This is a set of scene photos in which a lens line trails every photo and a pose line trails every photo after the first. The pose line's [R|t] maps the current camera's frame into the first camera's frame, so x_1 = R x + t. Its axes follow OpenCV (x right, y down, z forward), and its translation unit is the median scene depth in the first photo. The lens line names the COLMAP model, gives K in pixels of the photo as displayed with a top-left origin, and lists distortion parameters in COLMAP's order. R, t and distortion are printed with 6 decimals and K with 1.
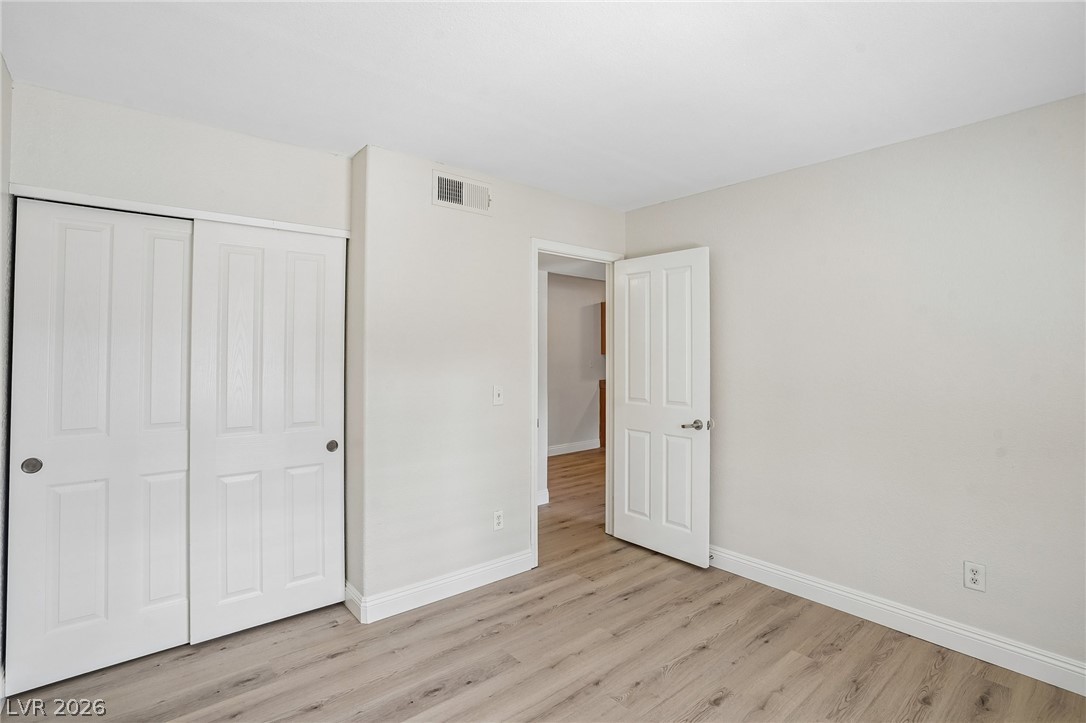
lens RADIAL K [[506.4, 0, 541.5], [0, 506.4, 351.4], [0, 0, 1]] dist [-0.067007, 0.022541]
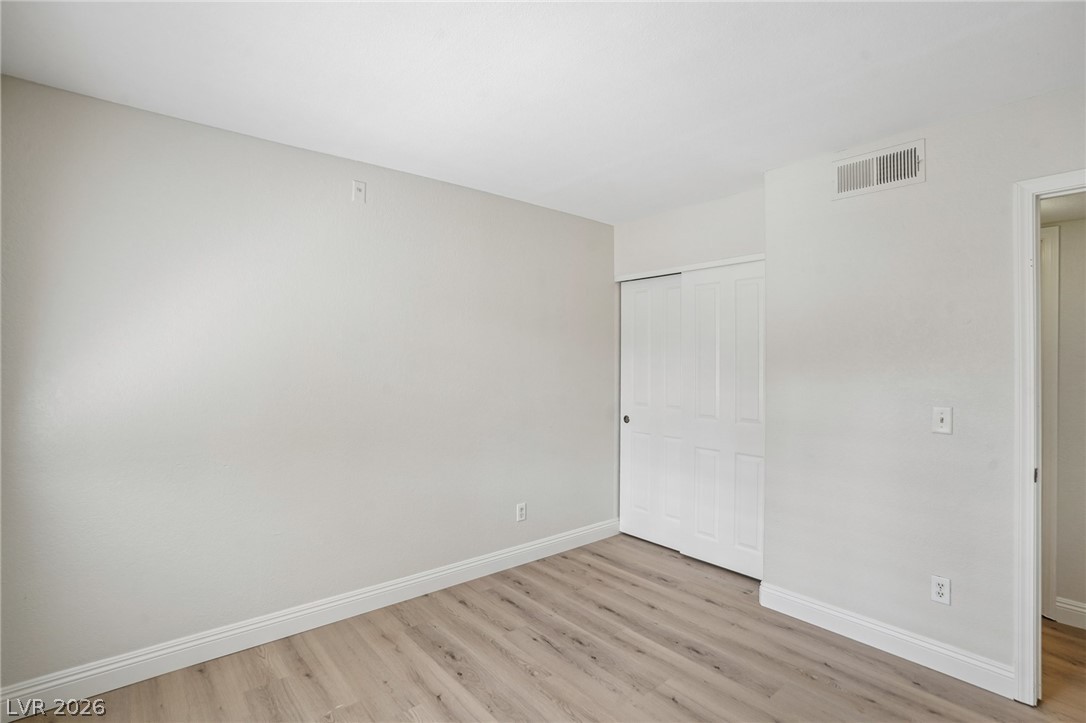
lens RADIAL K [[506.4, 0, 540.0], [0, 506.4, 361.4], [0, 0, 1]] dist [-0.067007, 0.022541]
pose [[-0.001396, 0.000653, -0.999999, 0.760798], [0.001547, 0.999999, 0.000651, -0.000559], [0.999998, -0.001546, -0.001397, 0.501599]]
